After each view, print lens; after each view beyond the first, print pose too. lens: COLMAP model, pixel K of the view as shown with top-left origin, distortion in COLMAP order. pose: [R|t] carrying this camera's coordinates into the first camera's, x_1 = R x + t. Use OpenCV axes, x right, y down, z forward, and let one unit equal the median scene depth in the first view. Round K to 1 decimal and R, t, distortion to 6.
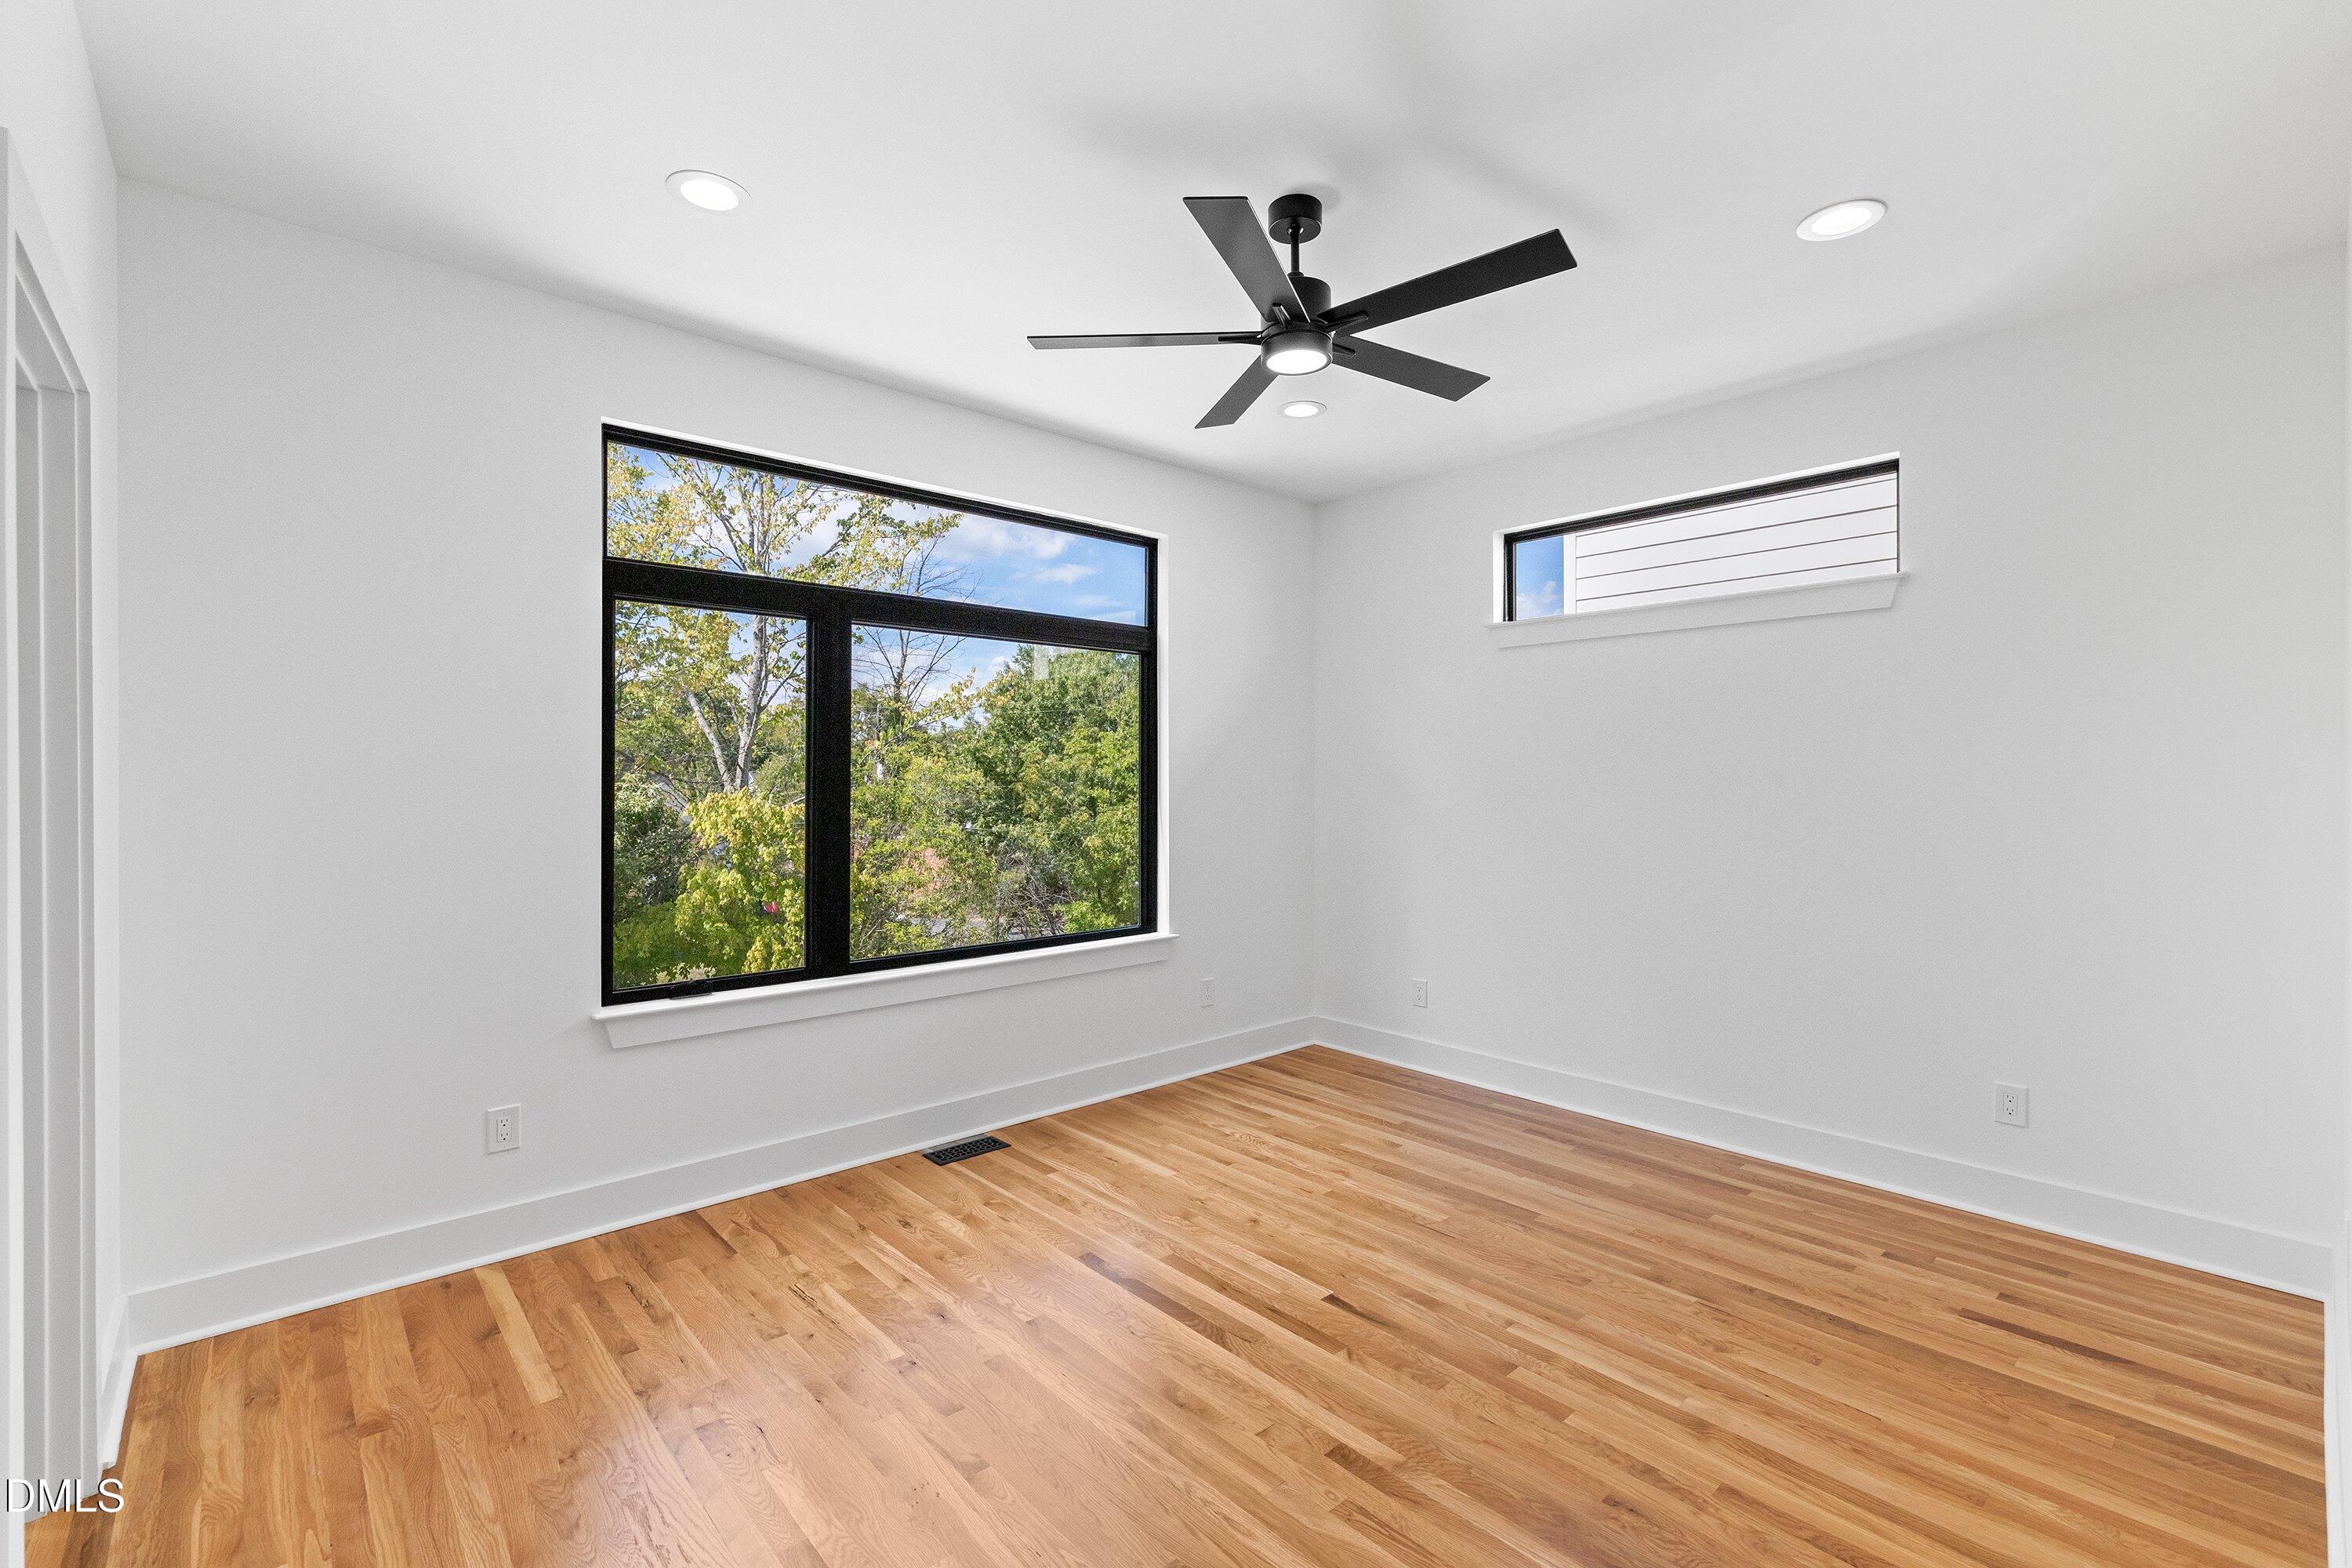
lens RADIAL K [[1023.9, 0, 1194.6], [0, 1023.9, 772.1], [0, 0, 1]] dist [-0.003754, 0.001985]
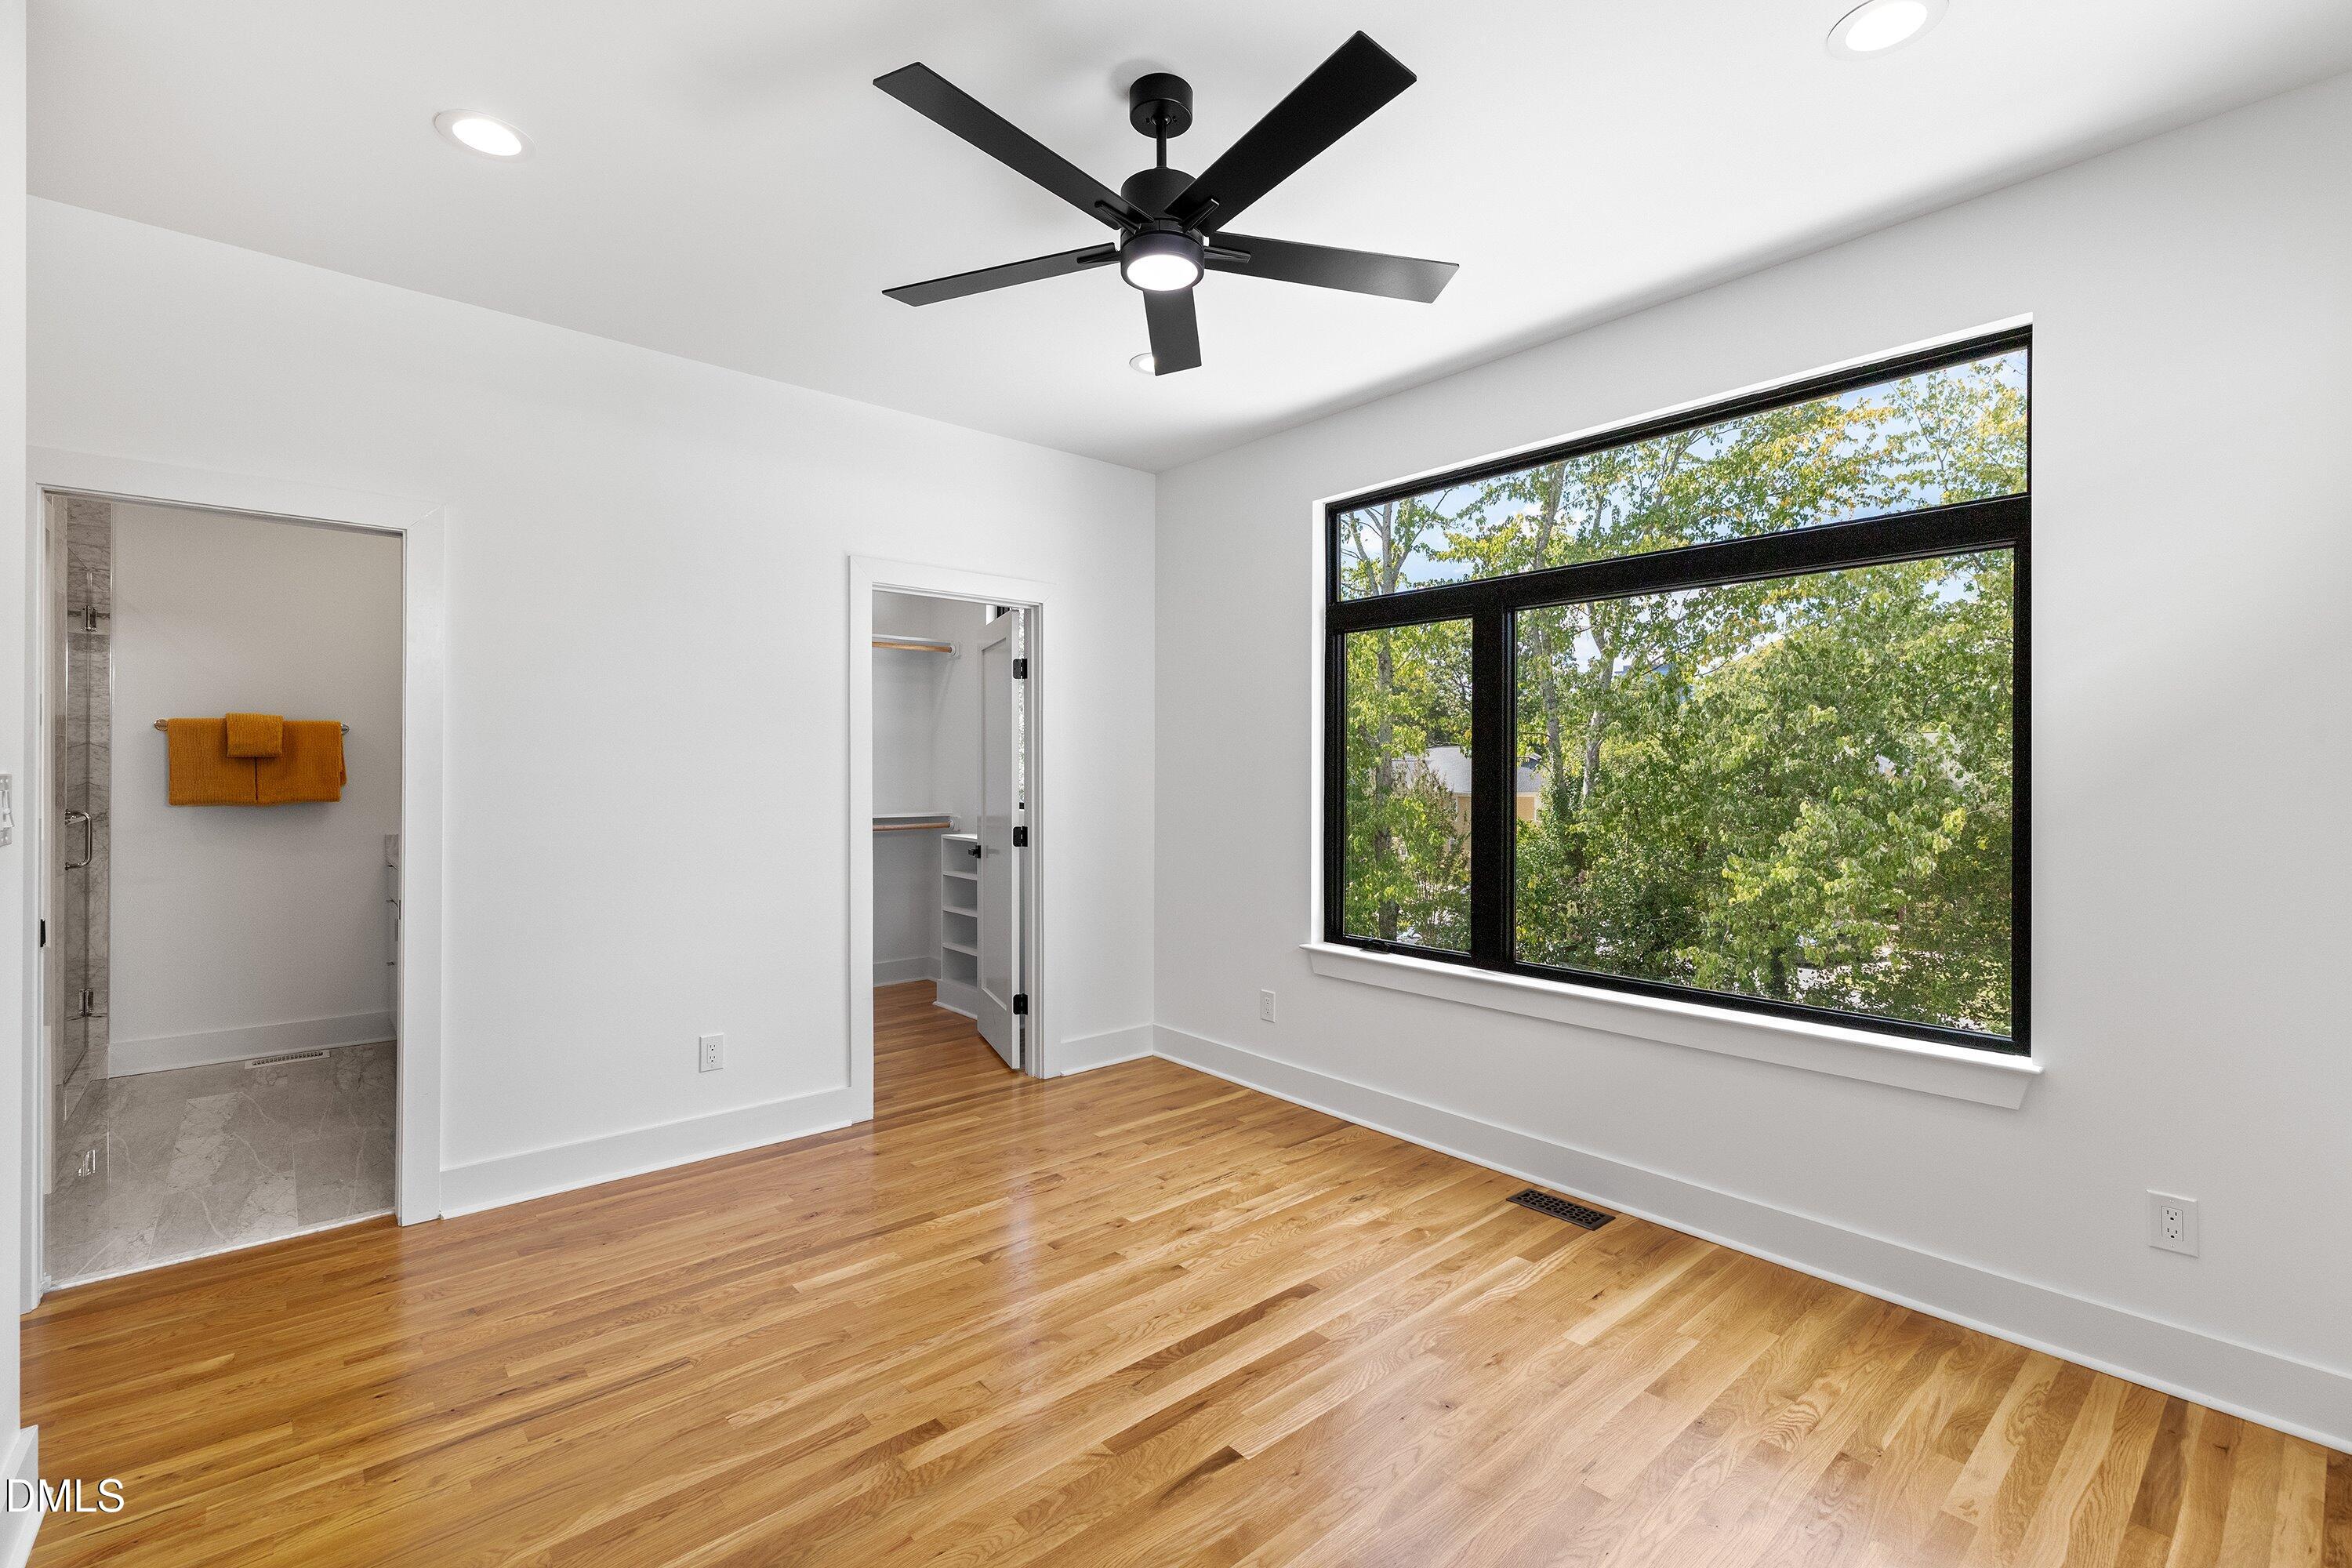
lens RADIAL K [[1023.9, 0, 1164.8], [0, 1023.9, 776.8], [0, 0, 1]] dist [-0.003754, 0.001985]
pose [[-0.027208, 0.006772, -0.999607, 0.723985], [0.000870, 0.999977, 0.006751, 0.004495], [0.999629, -0.000686, -0.027213, 0.789952]]
